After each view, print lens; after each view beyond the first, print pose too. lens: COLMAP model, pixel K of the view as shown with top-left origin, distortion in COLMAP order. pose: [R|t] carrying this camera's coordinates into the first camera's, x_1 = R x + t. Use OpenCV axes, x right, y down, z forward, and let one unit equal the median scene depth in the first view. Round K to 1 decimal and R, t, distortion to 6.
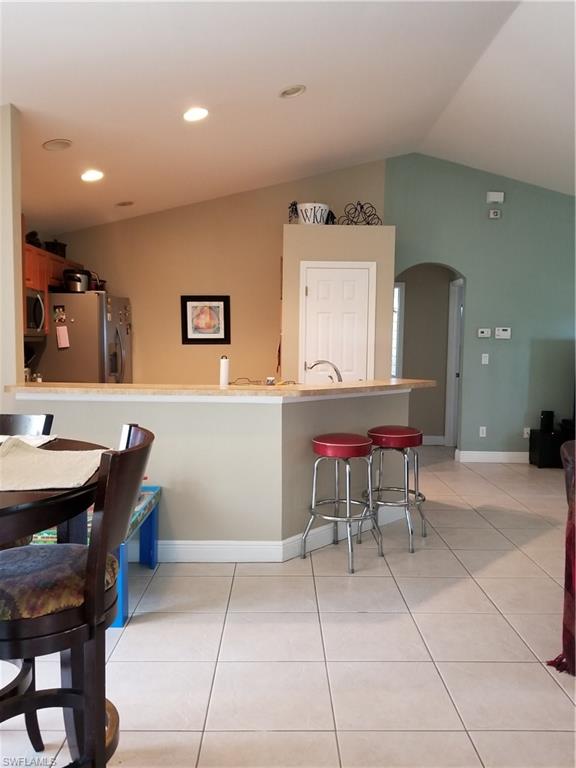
lens RADIAL K [[601.3, 0, 295.5], [0, 601.3, 387.2], [0, 0, 1]] dist [0.082944, -0.138416]
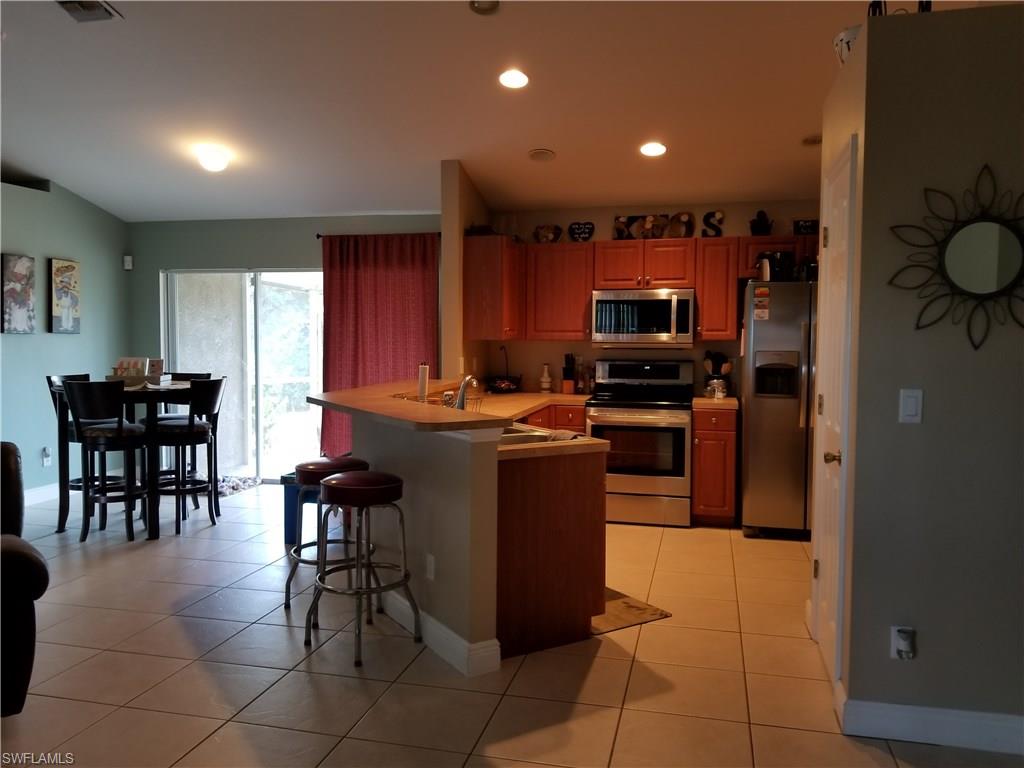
lens RADIAL K [[801.8, 0, 501.2], [0, 801.8, 389.6], [0, 0, 1]] dist [0.082944, -0.138416]
pose [[-0.273621, 0.051670, -0.960449, 0.709969], [-0.079358, 0.993939, 0.076080, -0.078940], [0.958558, 0.097036, -0.267862, 1.002597]]
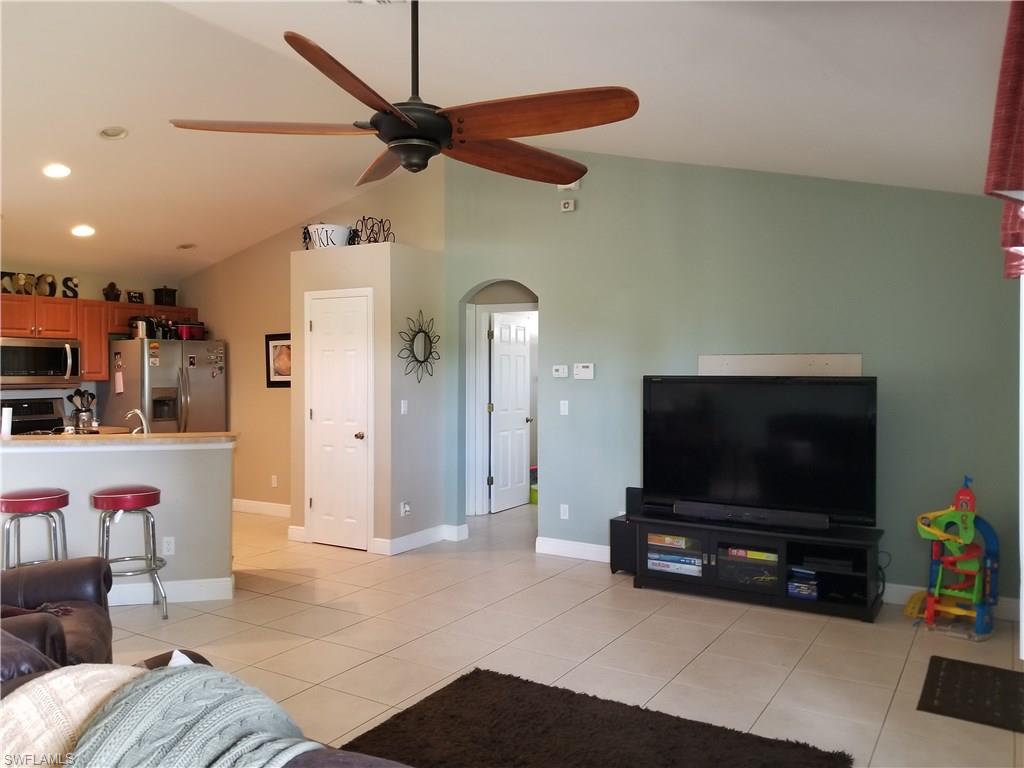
lens RADIAL K [[801.8, 0, 502.1], [0, 801.8, 379.4], [0, 0, 1]] dist [0.082944, -0.138416]
pose [[0.837409, -0.006911, -0.546533, 0.919571], [-0.029366, 0.997907, -0.057613, -0.028628], [0.545788, 0.064296, 0.835453, 0.212719]]
